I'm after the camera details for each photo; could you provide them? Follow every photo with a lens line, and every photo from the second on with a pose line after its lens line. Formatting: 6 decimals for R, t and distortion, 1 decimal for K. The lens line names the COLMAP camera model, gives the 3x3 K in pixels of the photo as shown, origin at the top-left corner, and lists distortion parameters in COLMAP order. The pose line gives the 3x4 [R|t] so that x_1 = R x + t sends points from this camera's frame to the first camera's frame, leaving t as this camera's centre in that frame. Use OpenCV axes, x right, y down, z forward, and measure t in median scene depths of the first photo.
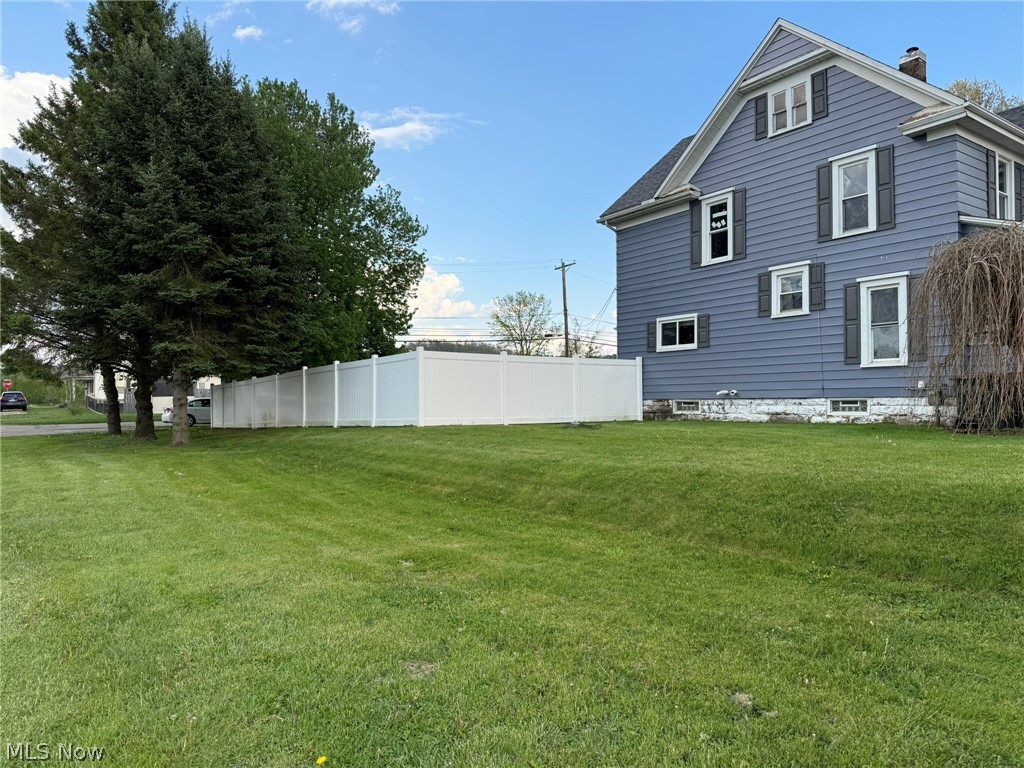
lens RADIAL K [[715.8, 0, 508.7], [0, 715.8, 387.3], [0, 0, 1]] dist [0.086729, -0.125714]
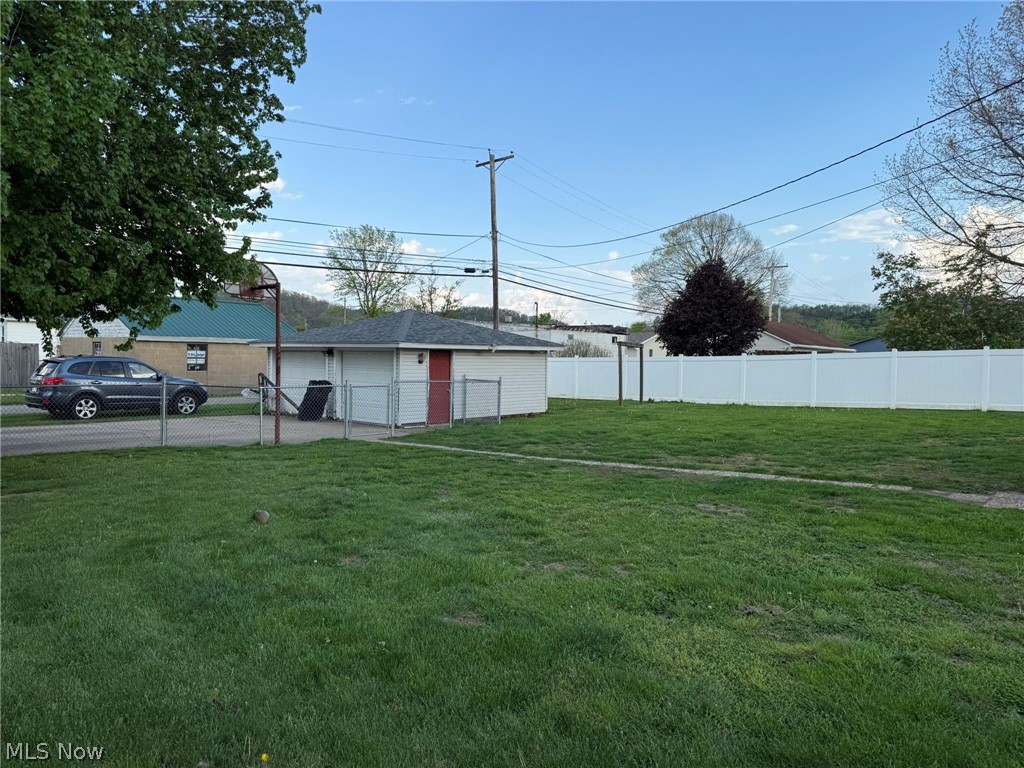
lens RADIAL K [[715.8, 0, 508.7], [0, 715.8, 387.3], [0, 0, 1]] dist [0.086729, -0.125714]
pose [[0.967112, 0.006718, 0.254263, -0.032335], [-0.021883, 0.998142, 0.056861, -0.002993], [-0.253409, -0.060555, 0.965462, 0.174032]]
